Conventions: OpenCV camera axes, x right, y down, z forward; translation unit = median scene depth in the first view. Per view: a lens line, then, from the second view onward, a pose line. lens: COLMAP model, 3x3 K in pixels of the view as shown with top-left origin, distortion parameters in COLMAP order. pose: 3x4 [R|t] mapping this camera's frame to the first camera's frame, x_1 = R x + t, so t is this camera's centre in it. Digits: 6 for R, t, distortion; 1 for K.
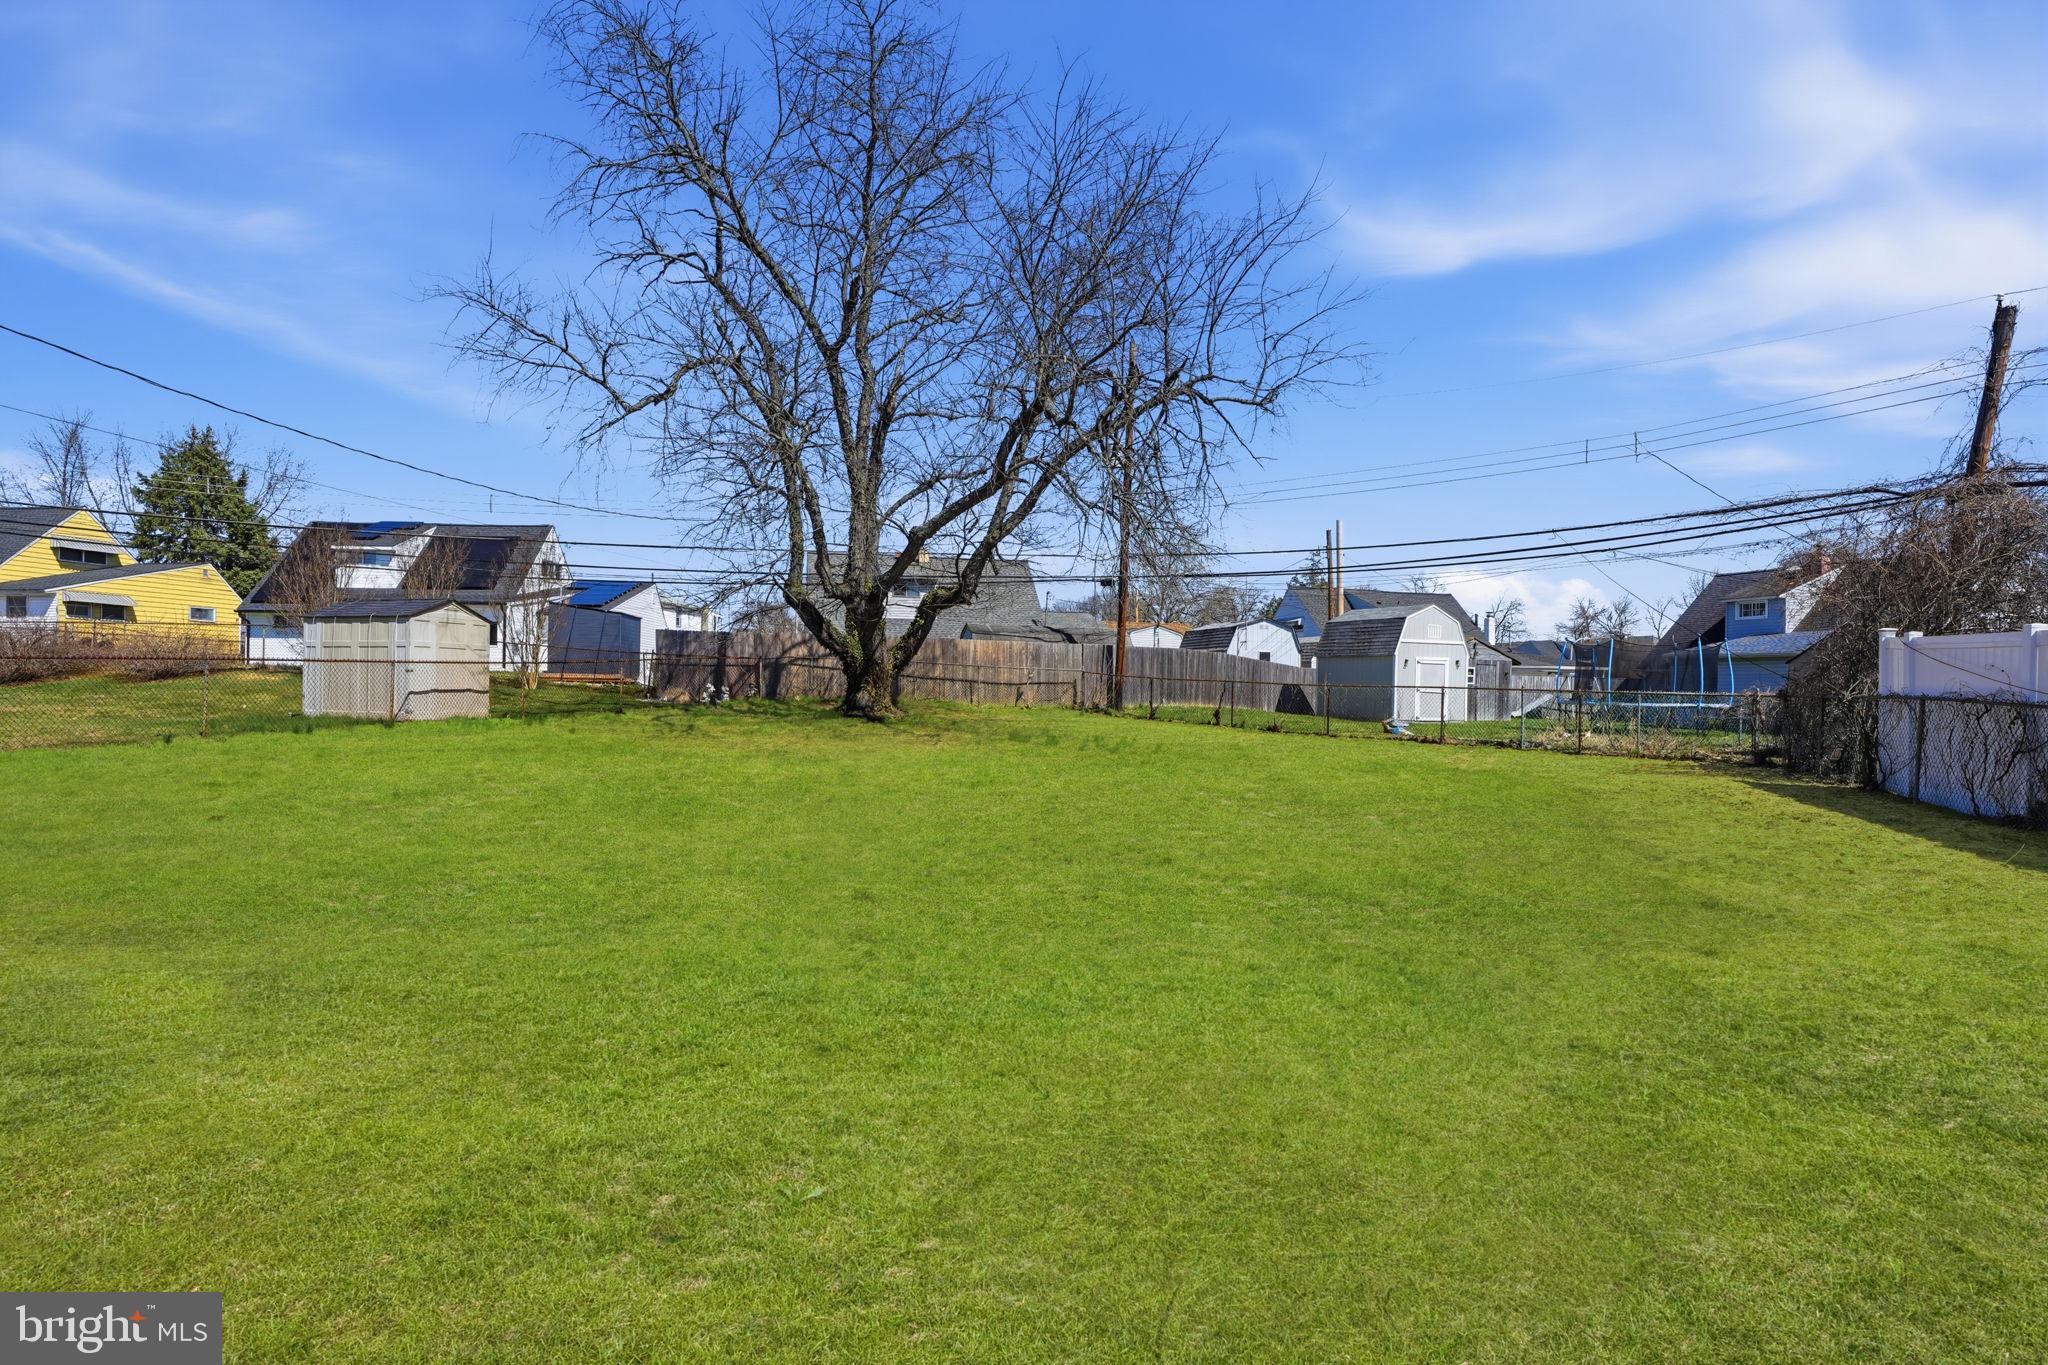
lens RADIAL K [[1064.8, 0, 1022.1], [0, 1064.8, 684.0], [0, 0, 1]] dist [-0.029680, 0.021830]
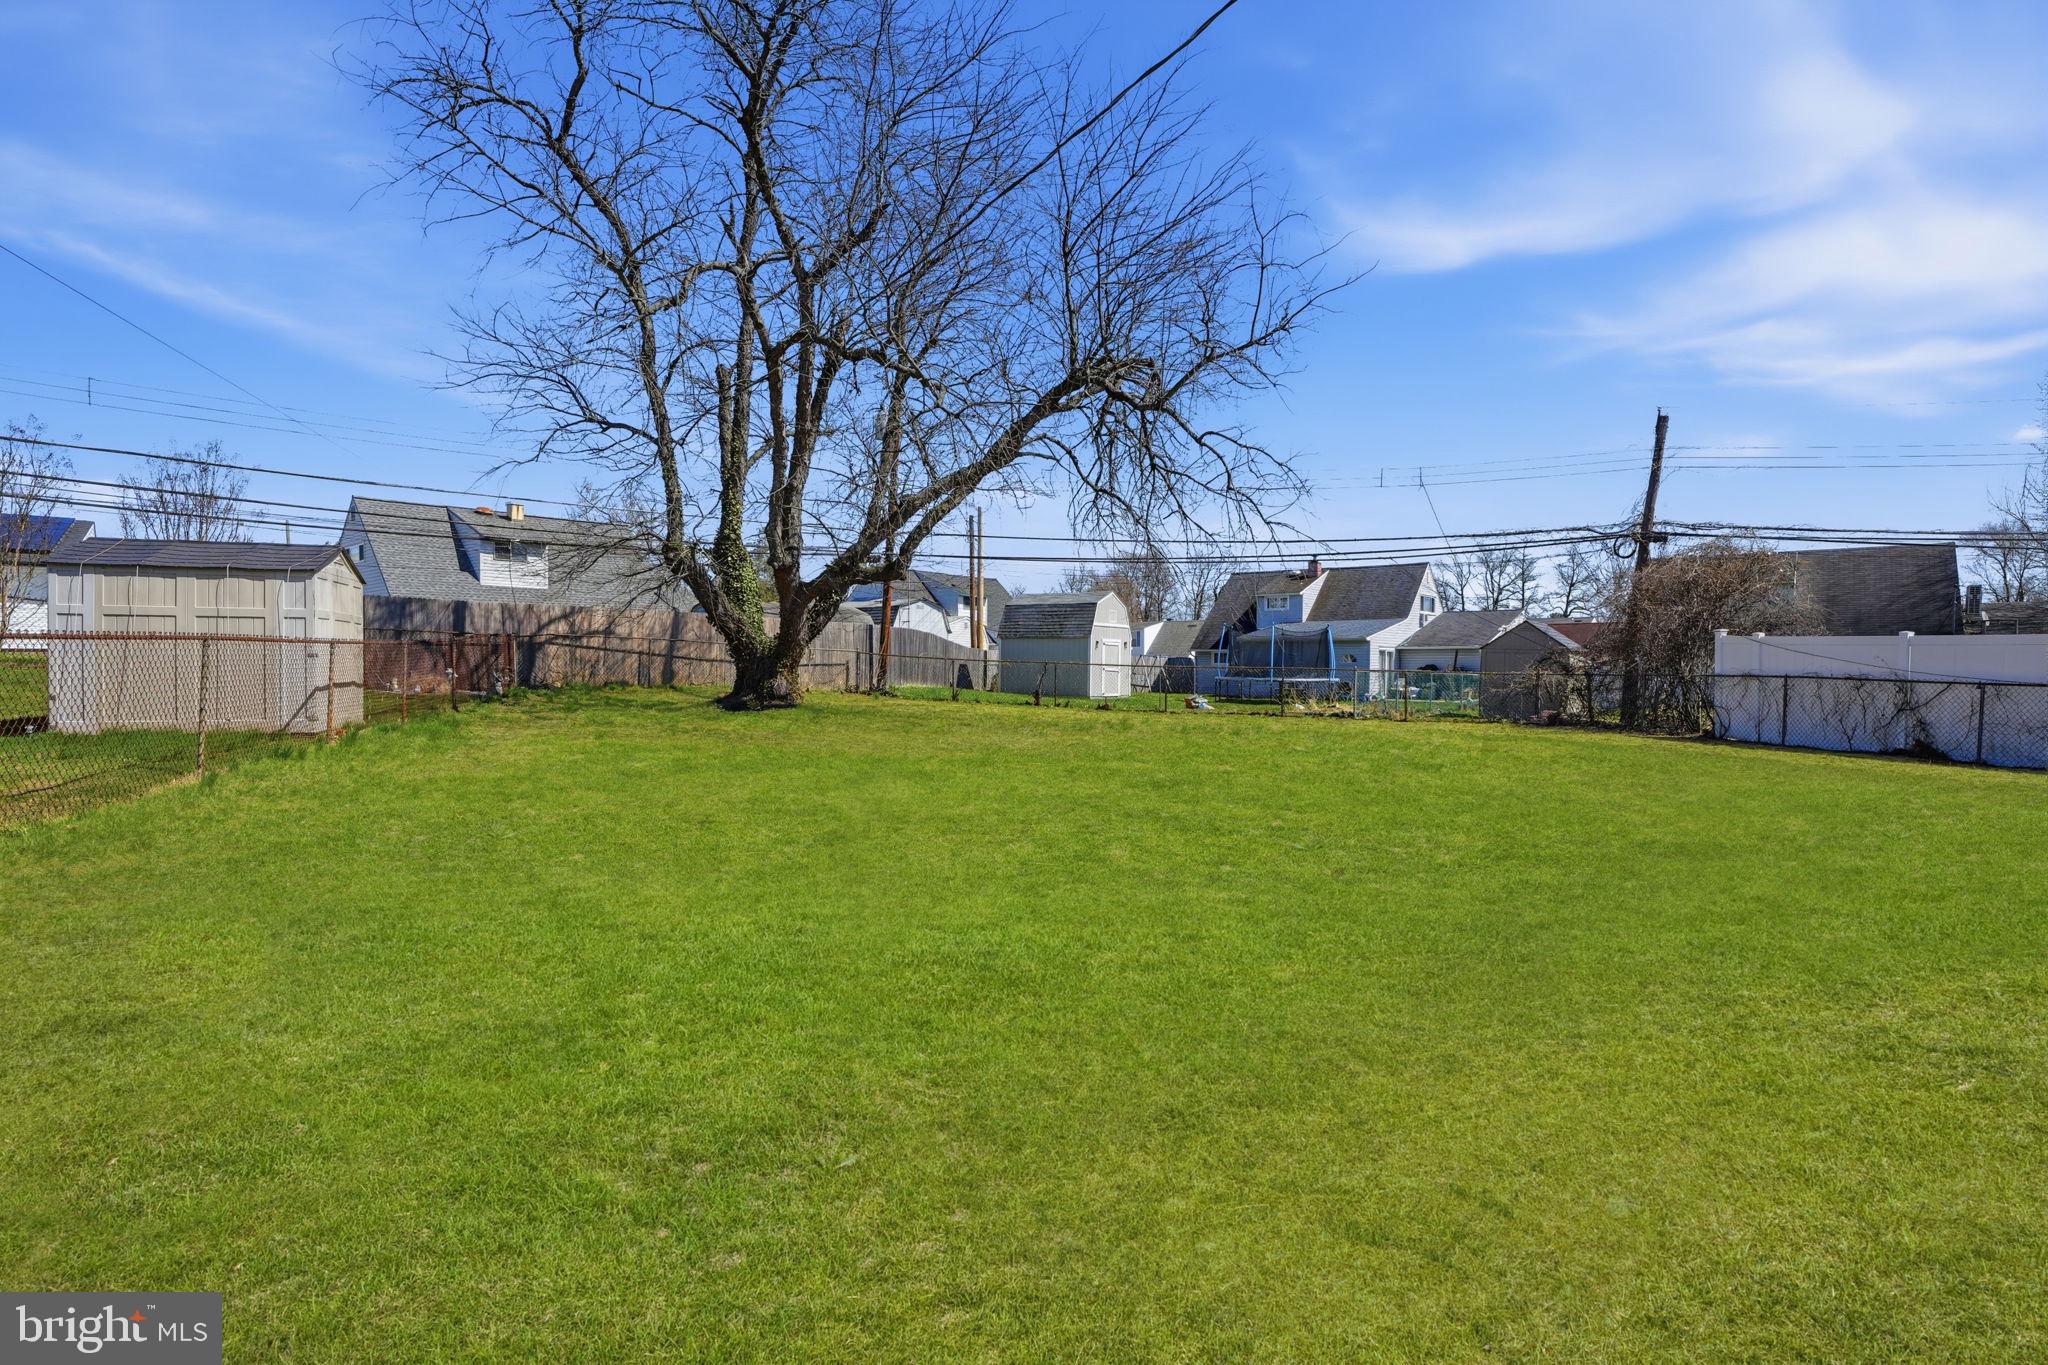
lens RADIAL K [[1064.8, 0, 1005.3], [0, 1064.8, 691.1], [0, 0, 1]] dist [-0.029680, 0.021830]
pose [[0.827220, -0.020005, 0.561521, -0.384591], [0.002747, 0.999498, 0.031563, -0.007057], [-0.561871, -0.024567, 0.826860, 0.148806]]
